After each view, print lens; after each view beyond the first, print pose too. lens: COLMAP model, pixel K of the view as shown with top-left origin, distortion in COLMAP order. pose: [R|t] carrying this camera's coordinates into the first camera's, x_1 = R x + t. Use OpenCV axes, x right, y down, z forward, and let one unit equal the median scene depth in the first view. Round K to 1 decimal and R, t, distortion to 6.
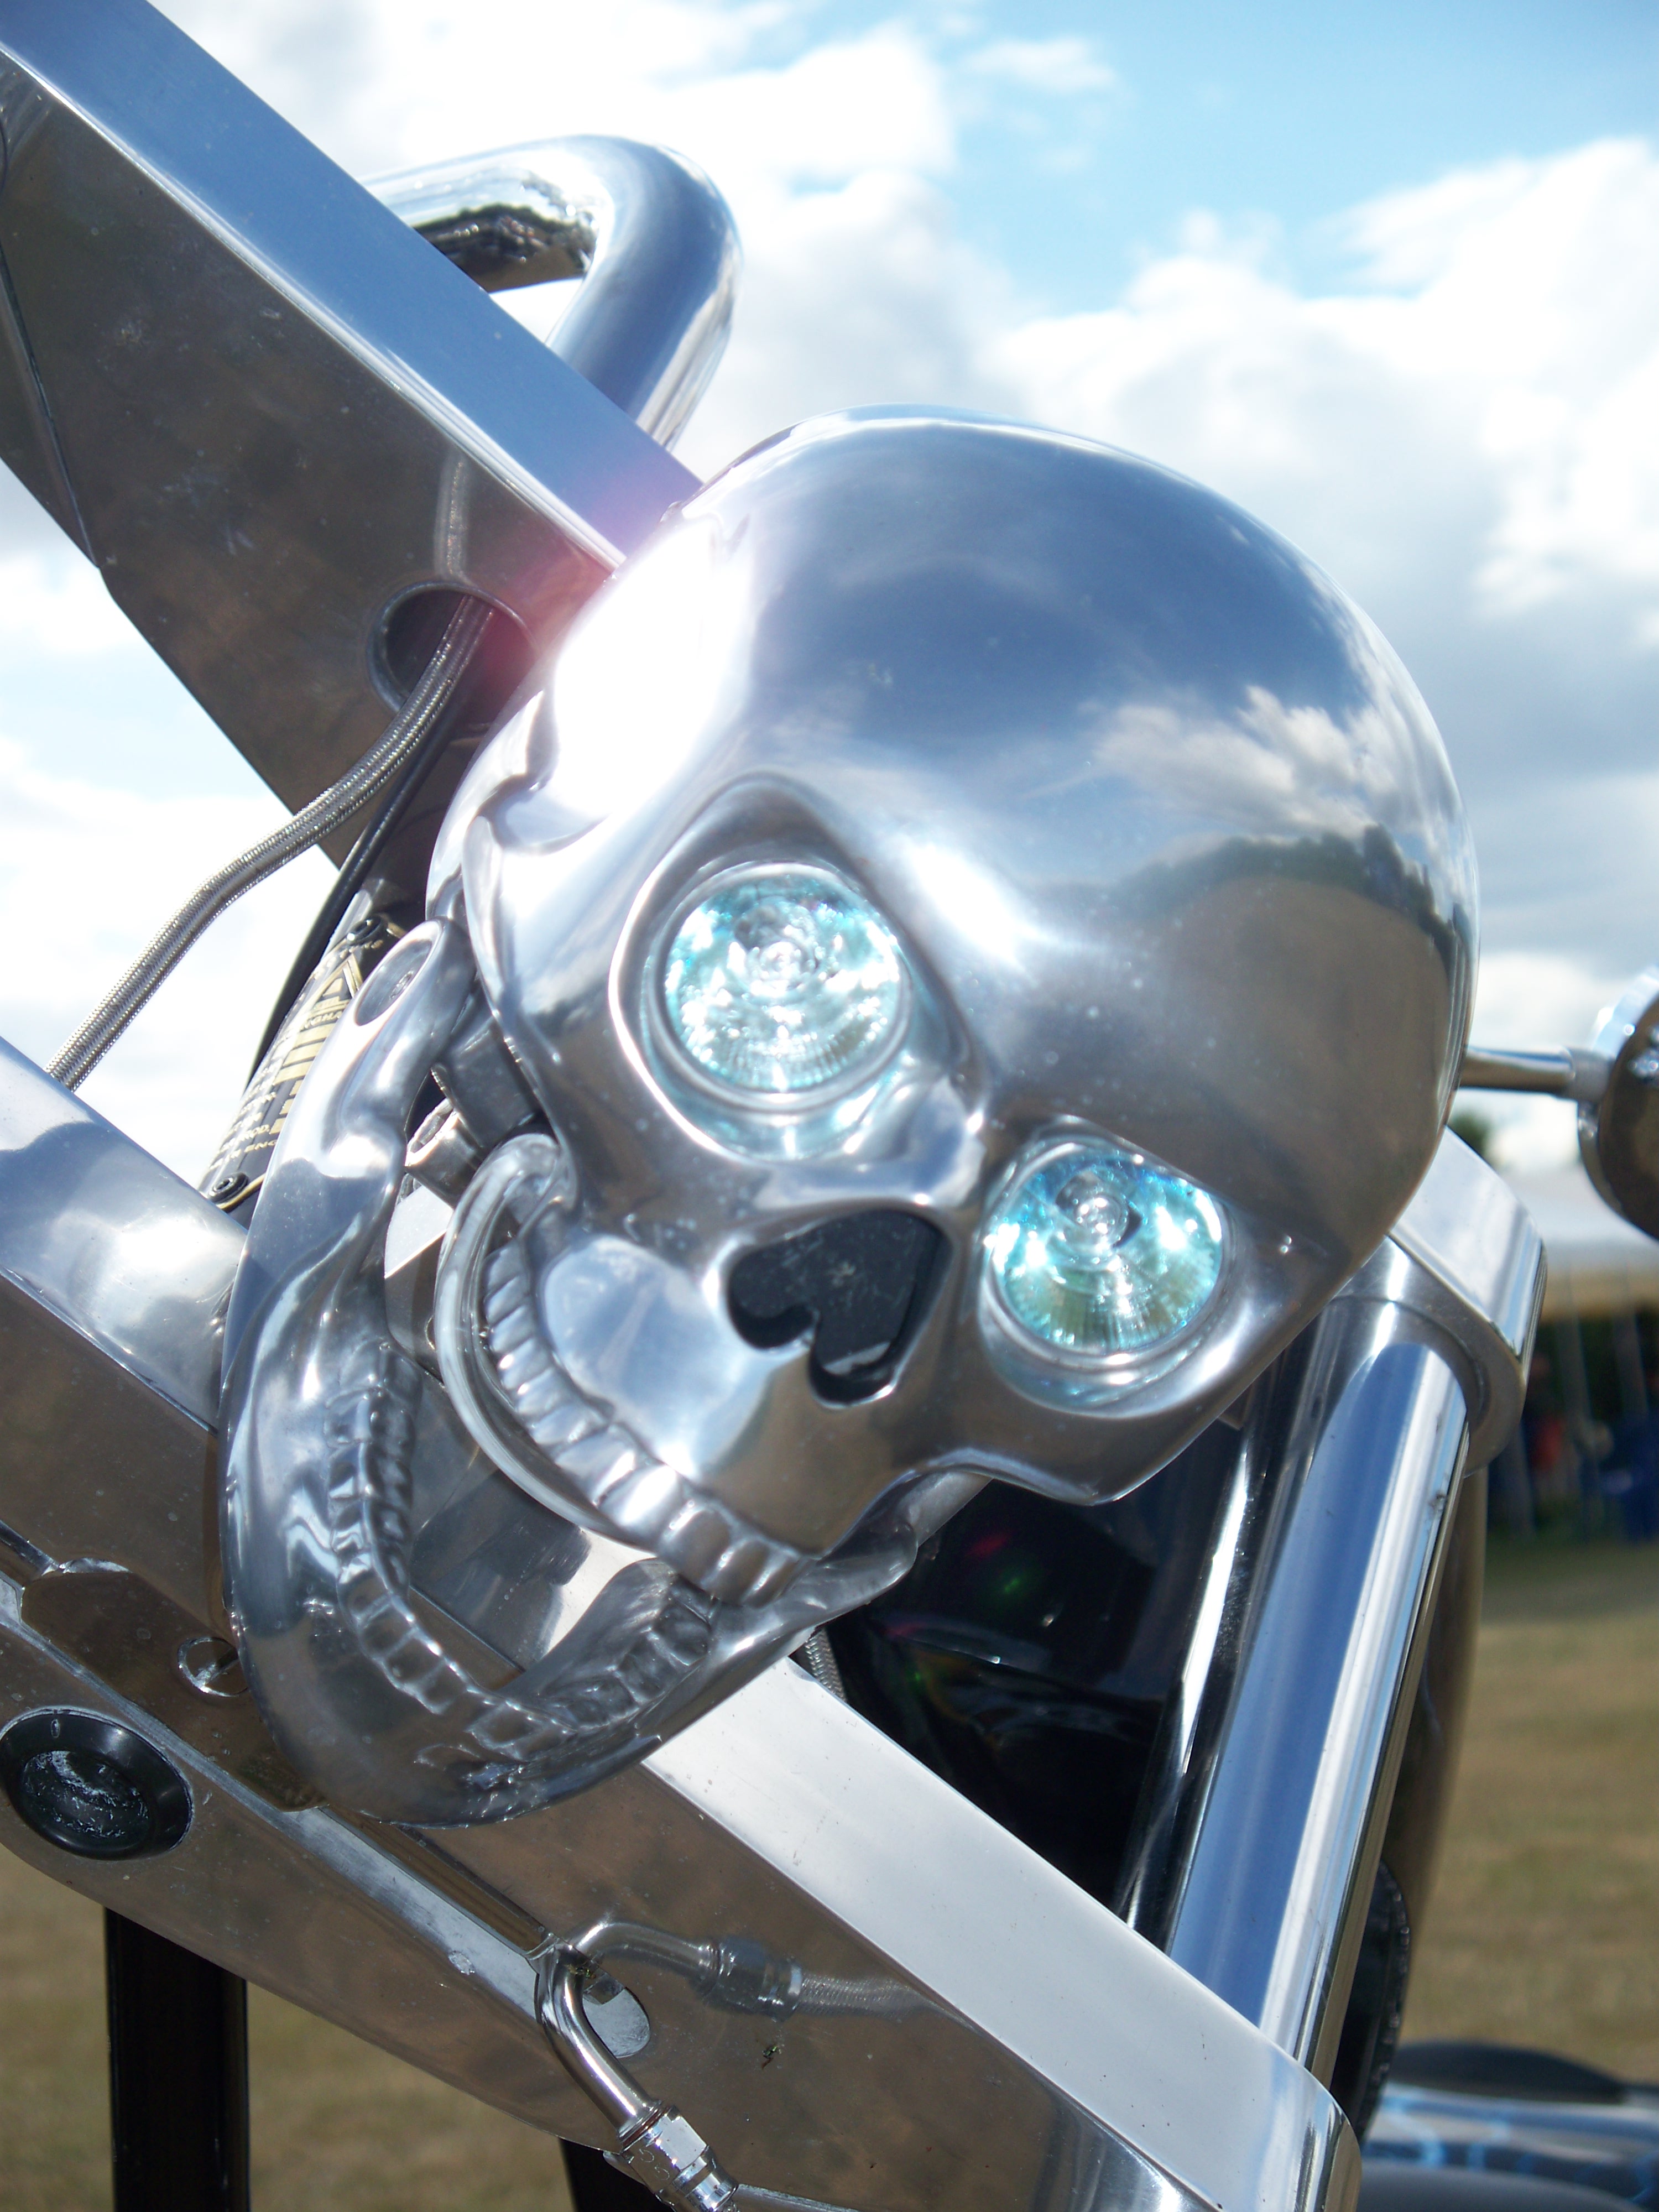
lens RADIAL K [[5150.6, 0, 829.5], [0, 5150.6, 1106.0], [0, 0, 1]] dist [0.021191, 0.058044]
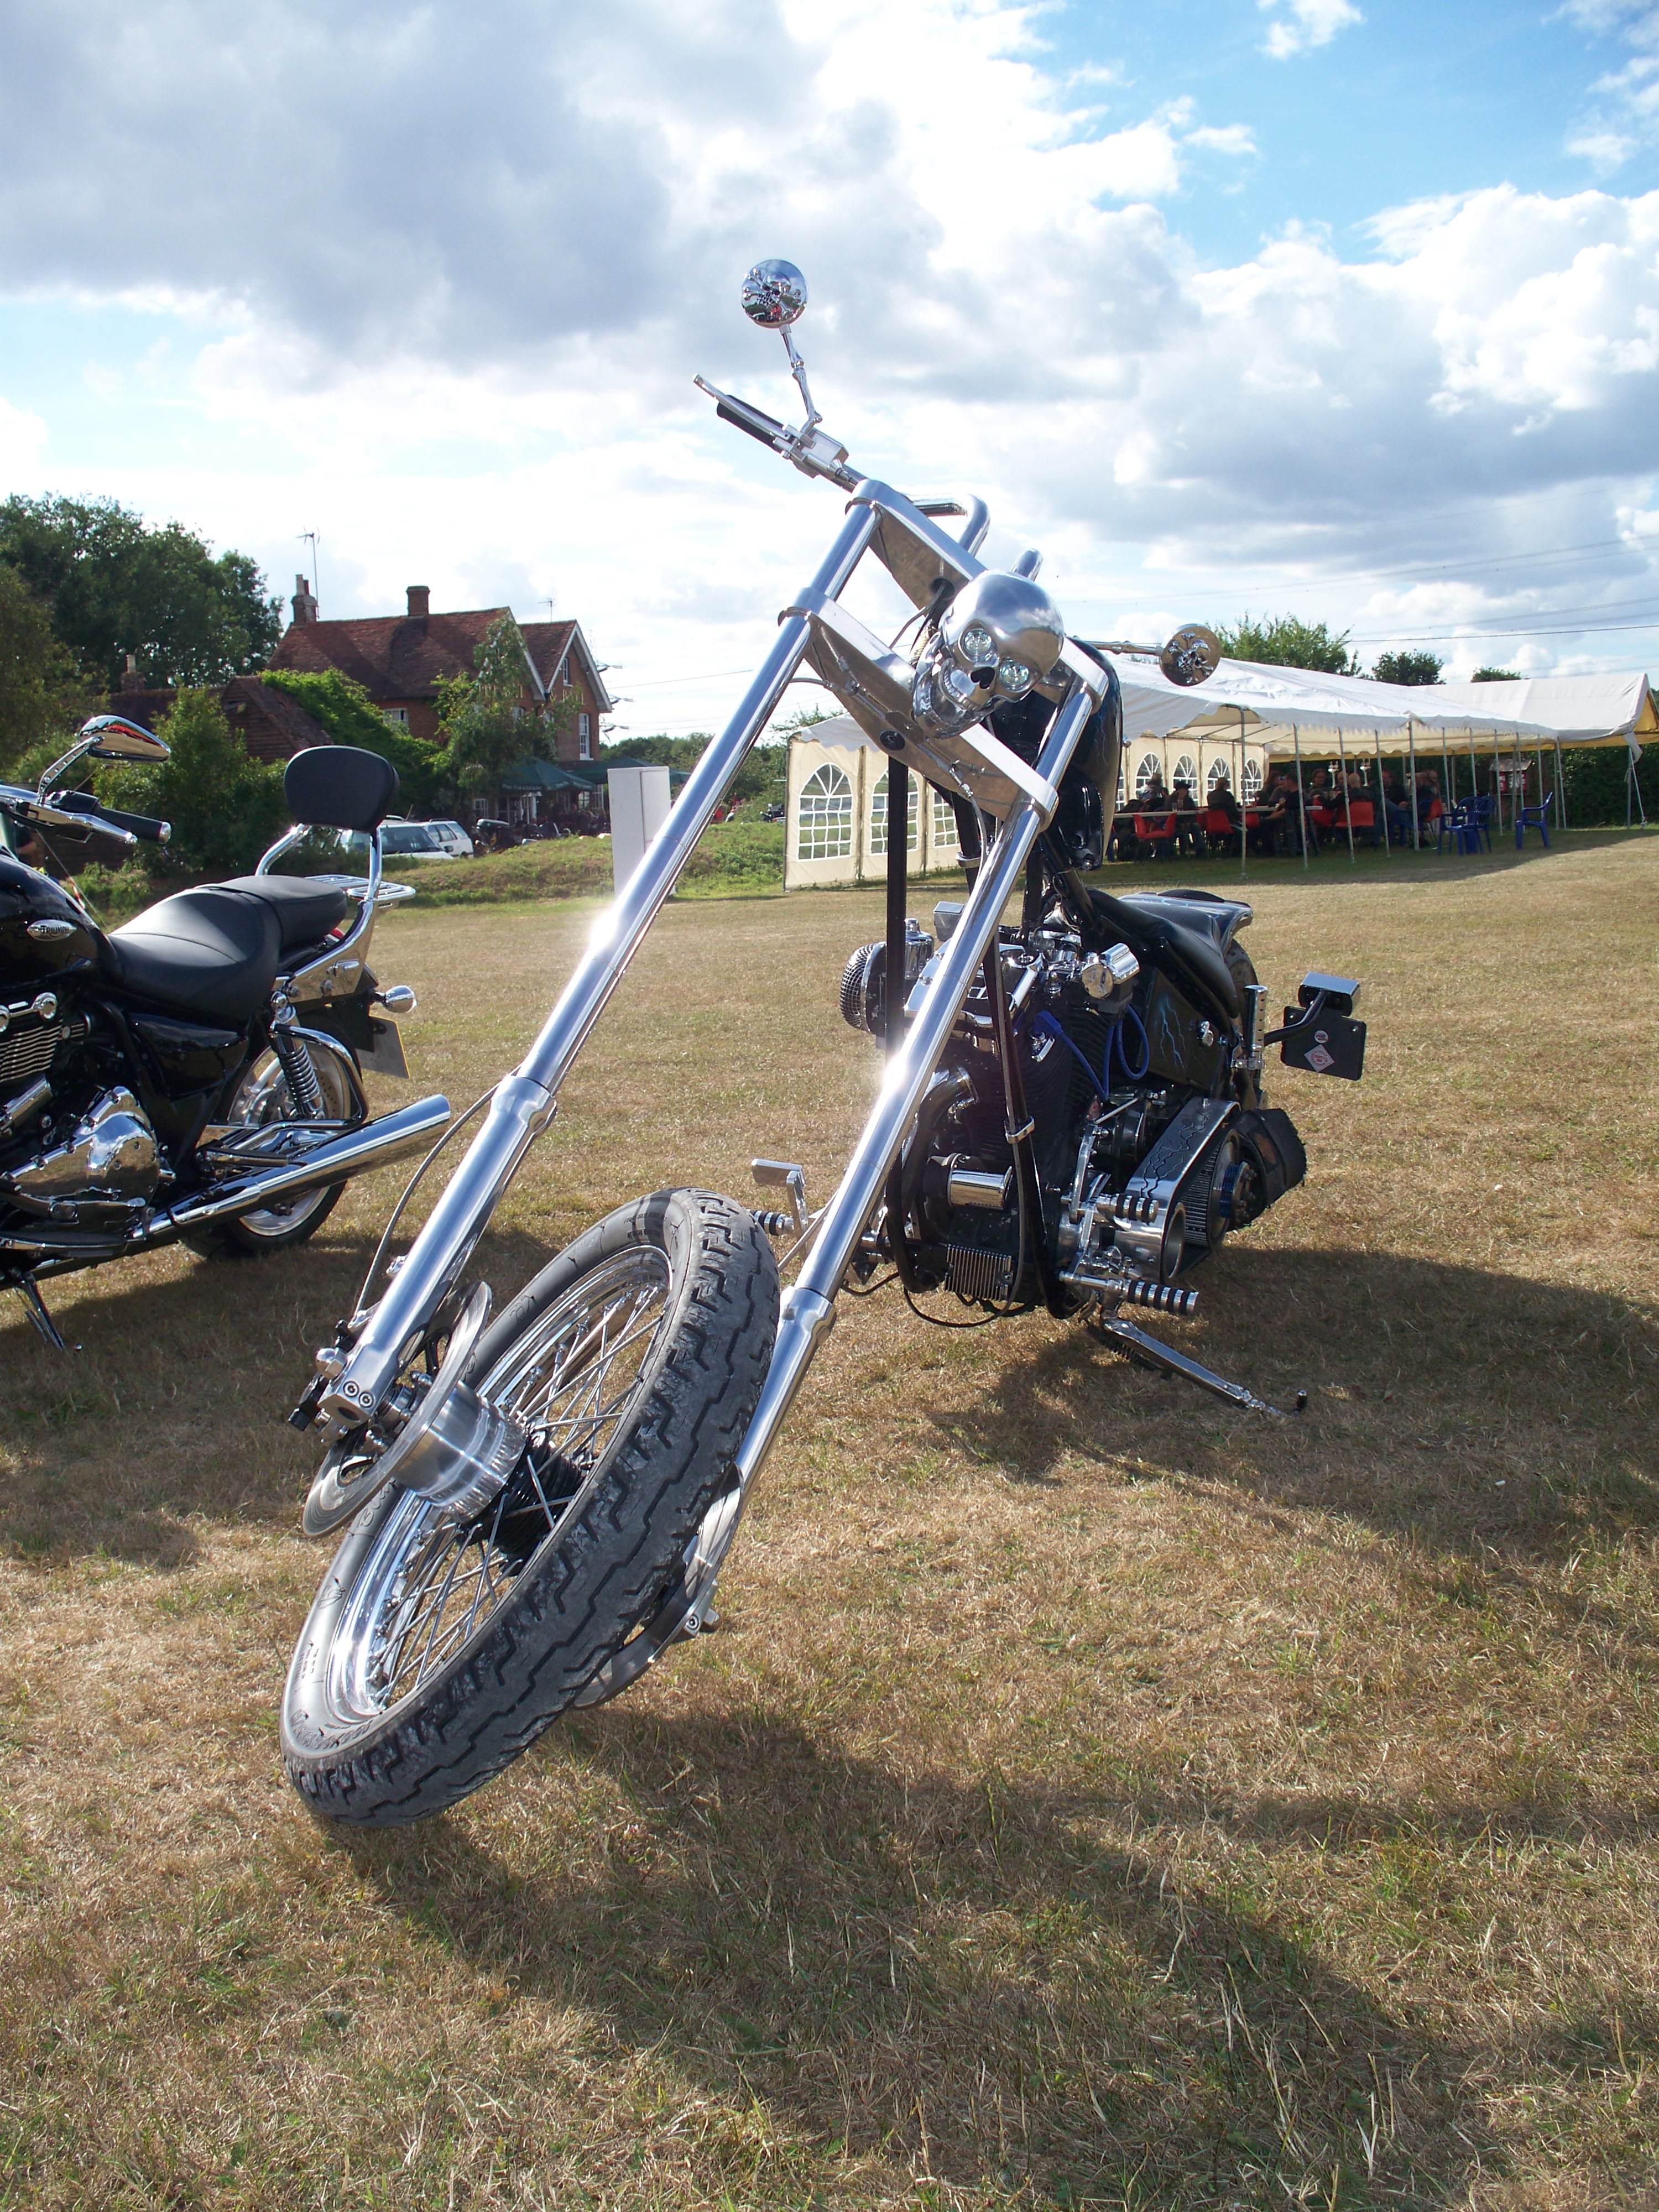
lens RADIAL K [[2321.9, 0, 829.5], [0, 2321.9, 1106.0], [0, 0, 1]] dist [-0.236017, 0.294169]
pose [[0.992531, 0.040554, -0.115055, 0.201893], [-0.016906, 0.979752, 0.199499, -0.023456], [0.120815, -0.196063, 0.973120, -2.734952]]
